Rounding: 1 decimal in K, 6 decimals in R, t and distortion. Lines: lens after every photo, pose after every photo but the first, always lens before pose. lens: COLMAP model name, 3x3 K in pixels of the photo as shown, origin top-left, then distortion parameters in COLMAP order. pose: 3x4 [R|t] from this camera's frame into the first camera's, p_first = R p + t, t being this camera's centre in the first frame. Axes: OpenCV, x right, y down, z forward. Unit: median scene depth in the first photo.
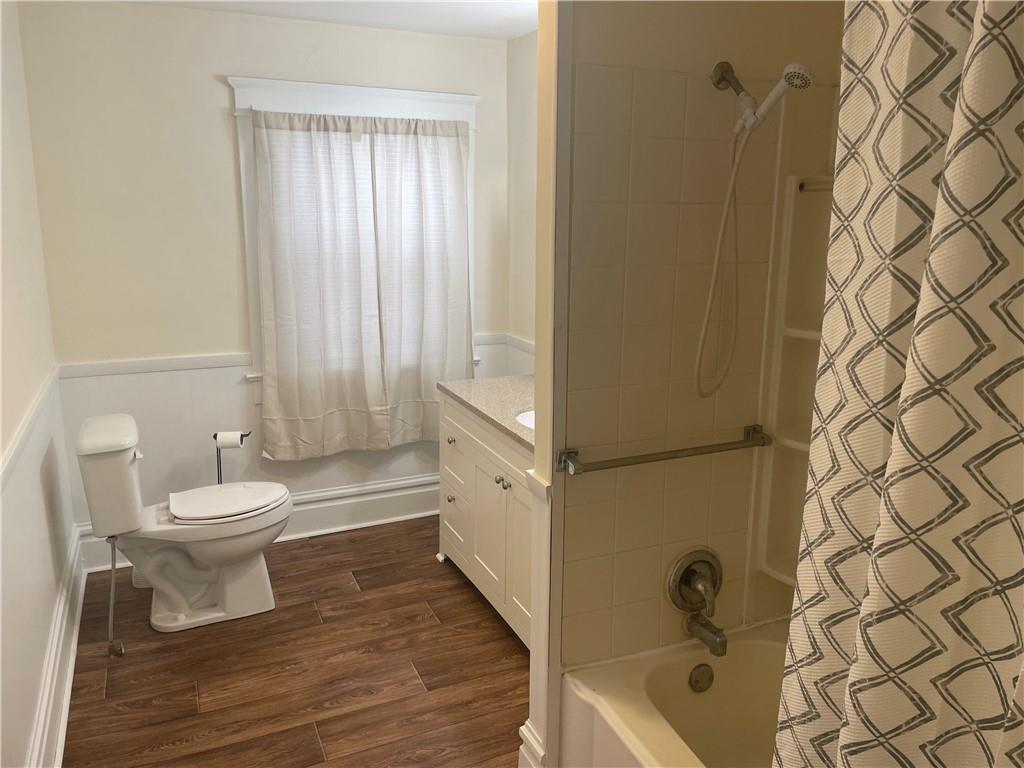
lens RADIAL K [[774.4, 0, 513.8], [0, 774.4, 381.7], [0, 0, 1]] dist [-0.012607, -0.013665]
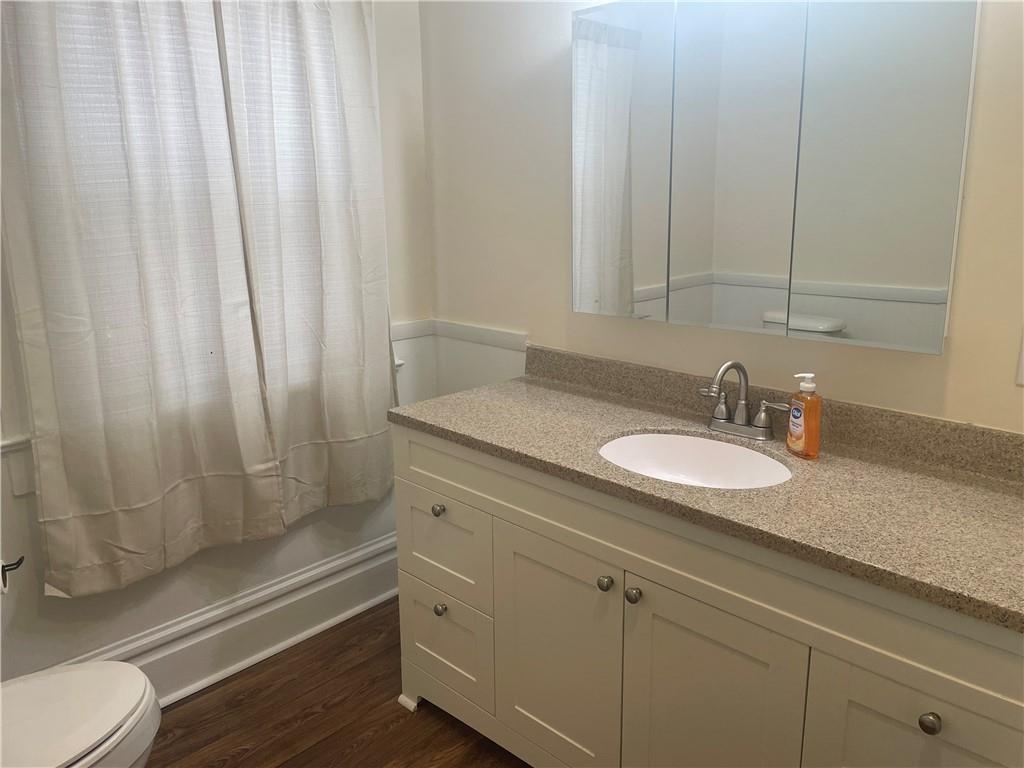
lens RADIAL K [[774.4, 0, 520.6], [0, 774.4, 366.3], [0, 0, 1]] dist [-0.012607, -0.013665]
pose [[0.925916, -0.103606, 0.363242, -0.200700], [0.102383, 0.994487, 0.022675, -0.032661], [-0.363589, 0.016195, 0.931419, 0.408743]]
